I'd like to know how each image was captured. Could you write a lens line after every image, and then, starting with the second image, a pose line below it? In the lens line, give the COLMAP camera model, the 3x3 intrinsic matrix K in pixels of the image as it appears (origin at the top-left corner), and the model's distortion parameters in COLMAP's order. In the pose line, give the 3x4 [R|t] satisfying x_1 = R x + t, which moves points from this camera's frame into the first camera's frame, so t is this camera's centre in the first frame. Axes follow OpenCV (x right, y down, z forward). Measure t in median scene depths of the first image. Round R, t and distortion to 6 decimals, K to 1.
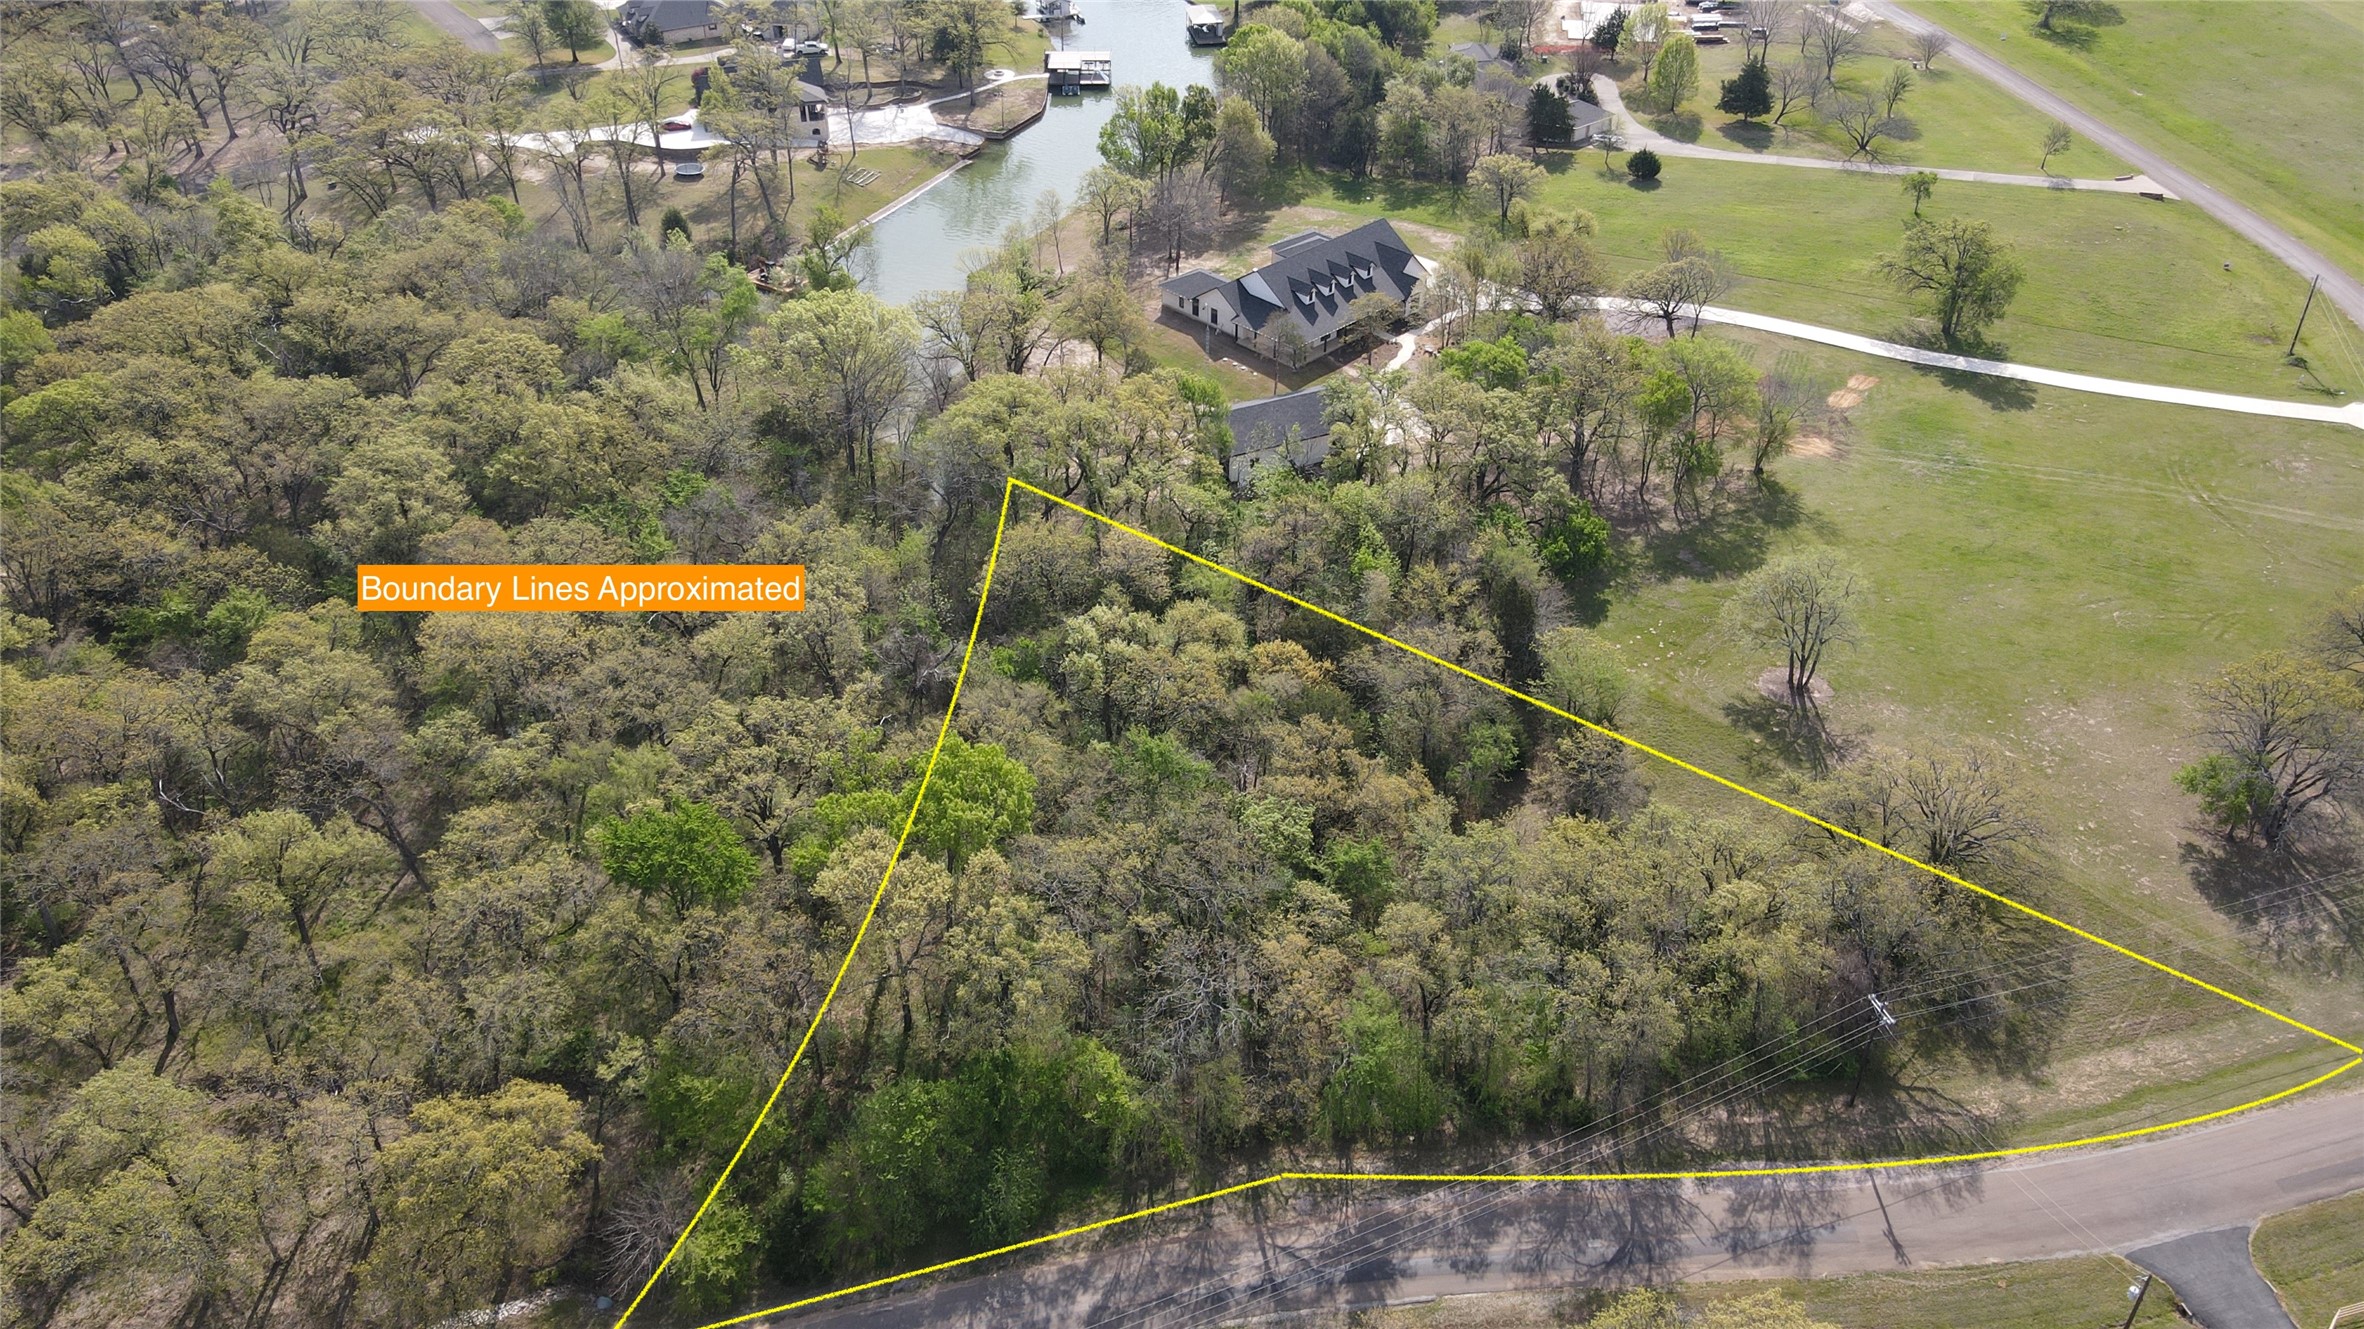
lens RADIAL K [[1730.5, 0, 1179.6], [0, 1730.5, 645.9], [0, 0, 1]] dist [0.005067, 0.024217]
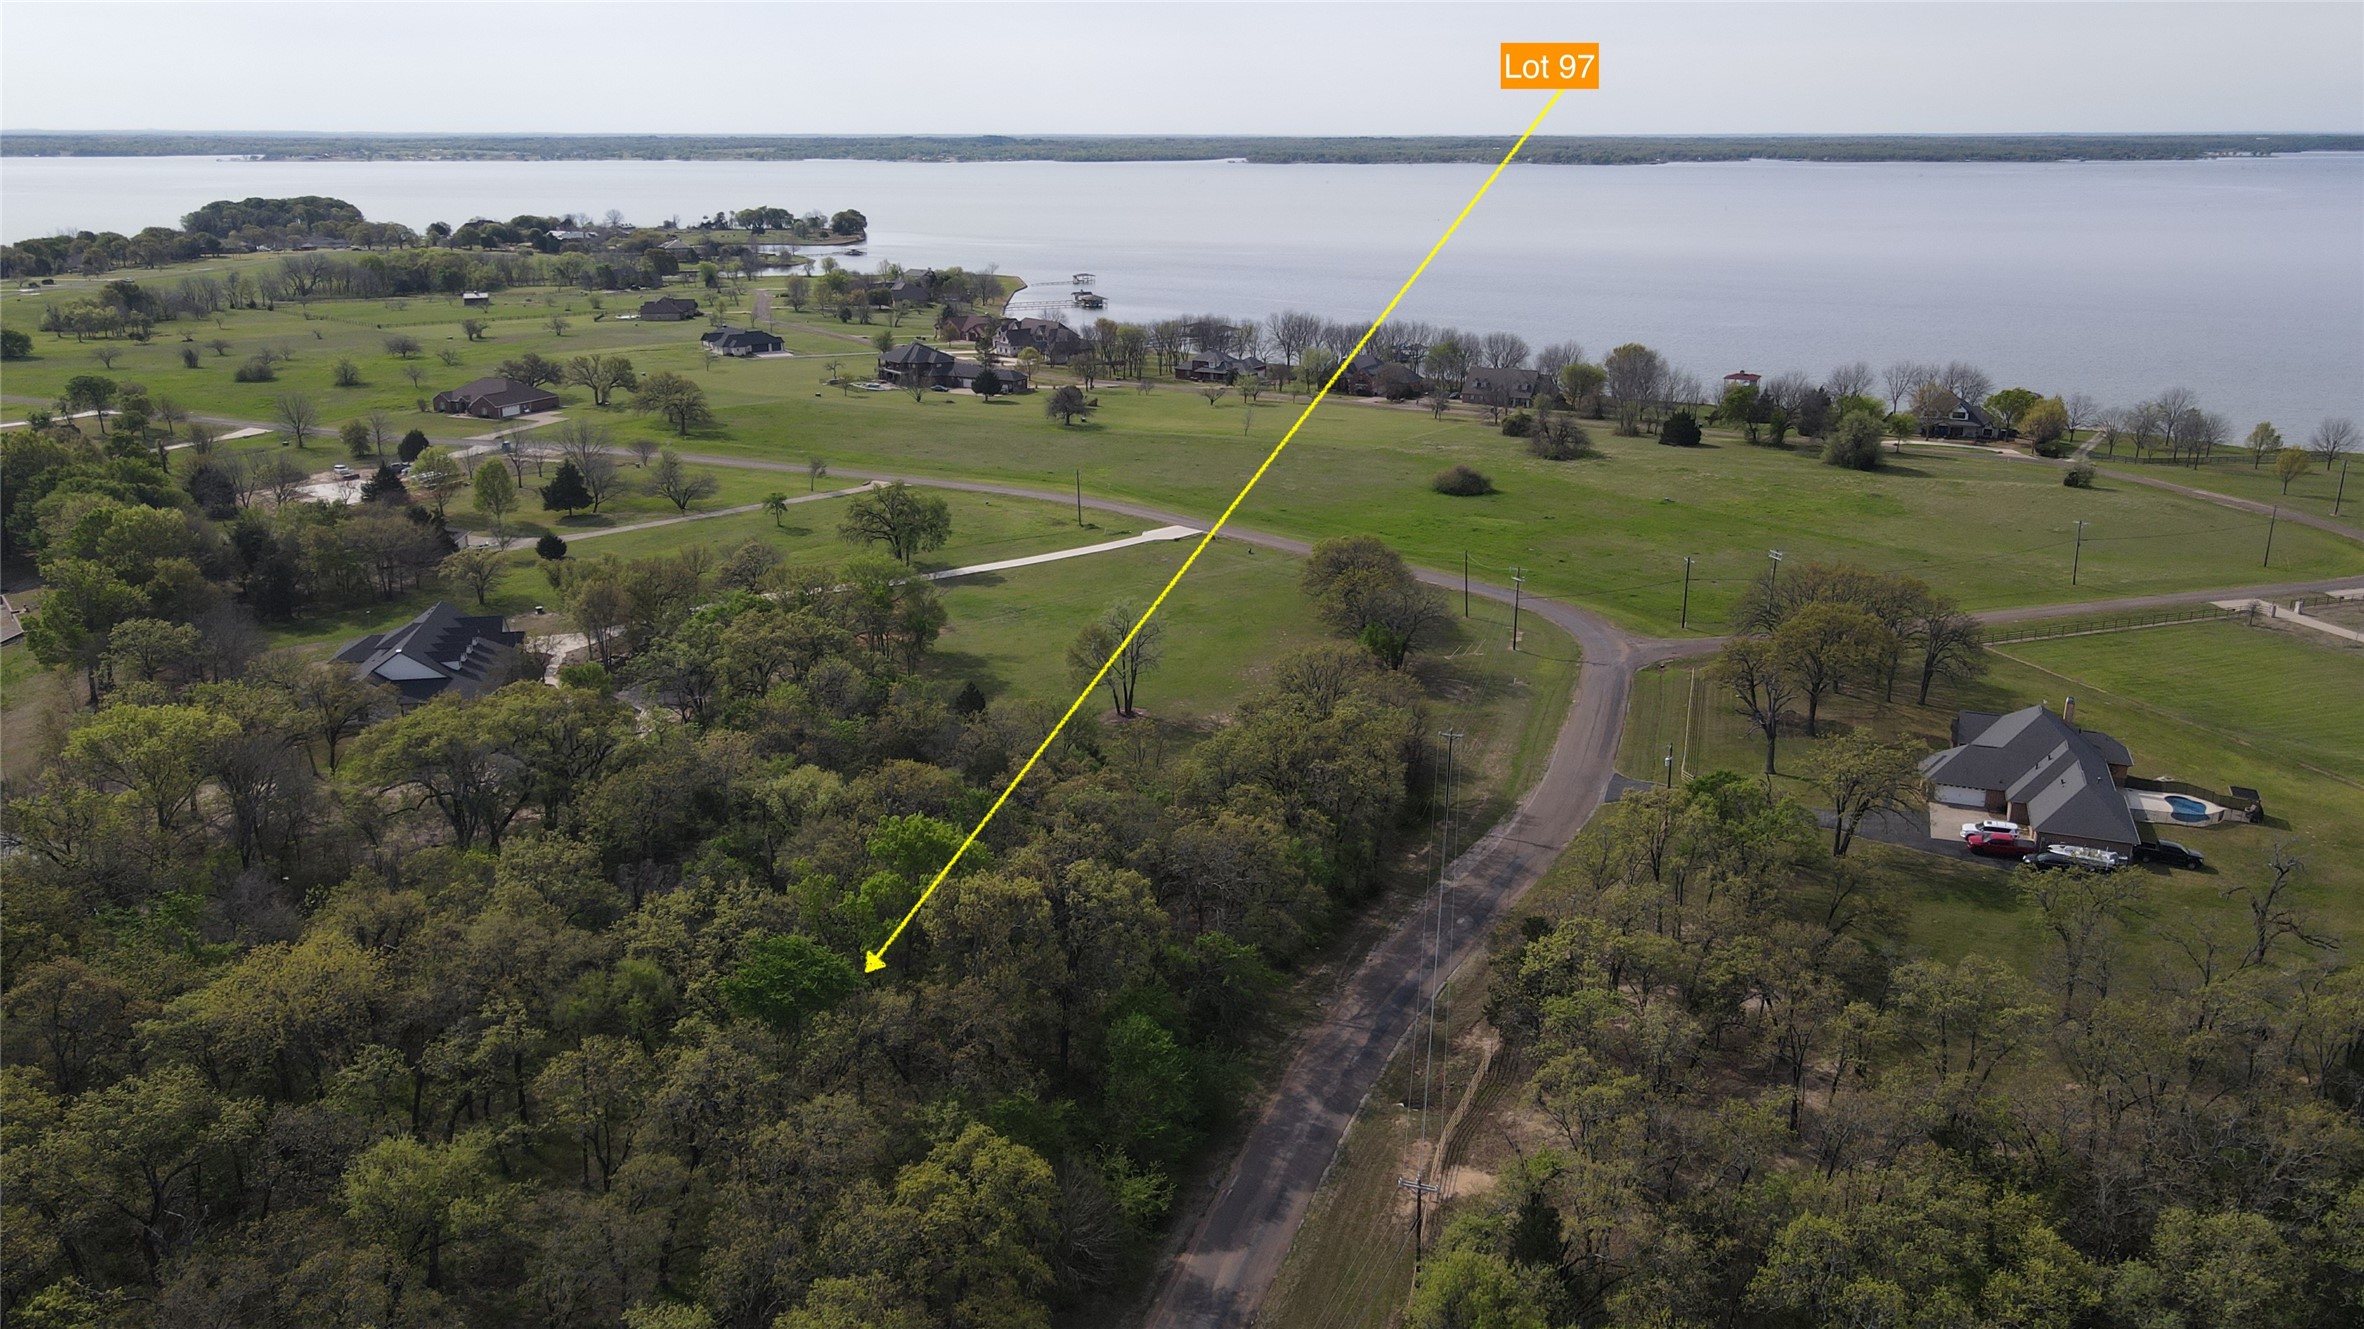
lens RADIAL K [[1730.5, 0, 1171.5], [0, 1730.5, 672.2], [0, 0, 1]] dist [0.005067, 0.024217]
pose [[0.555266, -0.246837, 0.794198, -0.673950], [0.487251, 0.870442, -0.070130, 0.105722], [-0.673992, 0.425914, 0.603599, 0.149913]]
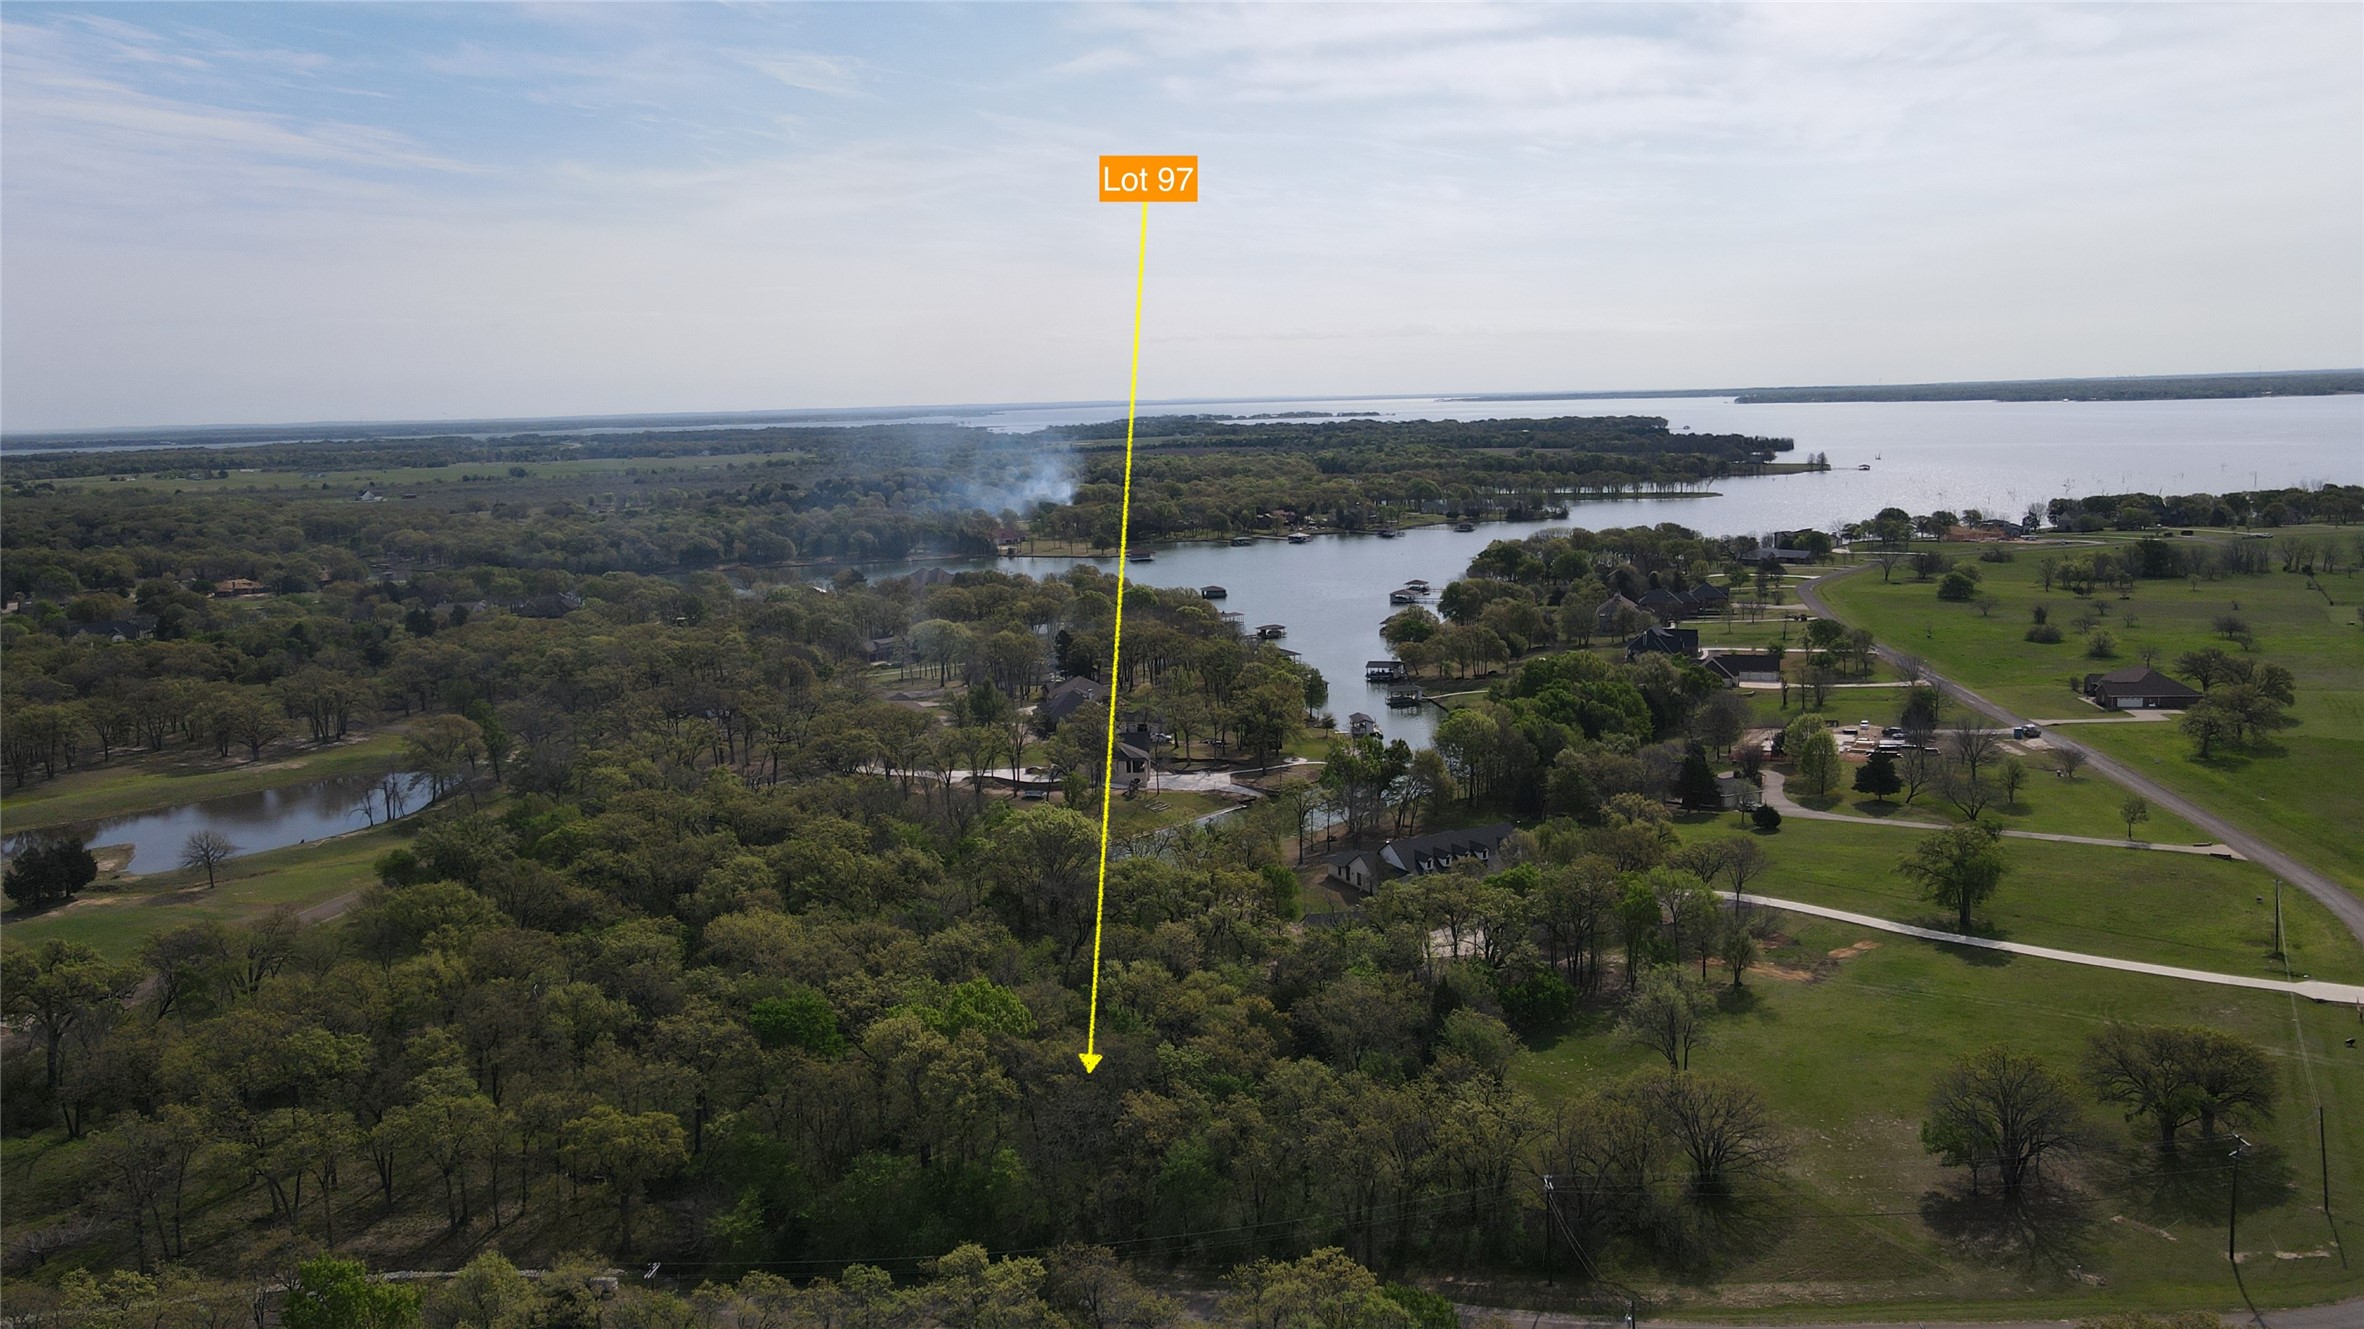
lens RADIAL K [[1730.5, 0, 1182.3], [0, 1730.5, 680.1], [0, 0, 1]] dist [0.005067, 0.024217]
pose [[0.957455, 0.025117, -0.287488, 0.363631], [-0.149940, 0.894480, -0.421216, 0.336324], [0.246573, 0.446402, 0.860190, -0.296865]]
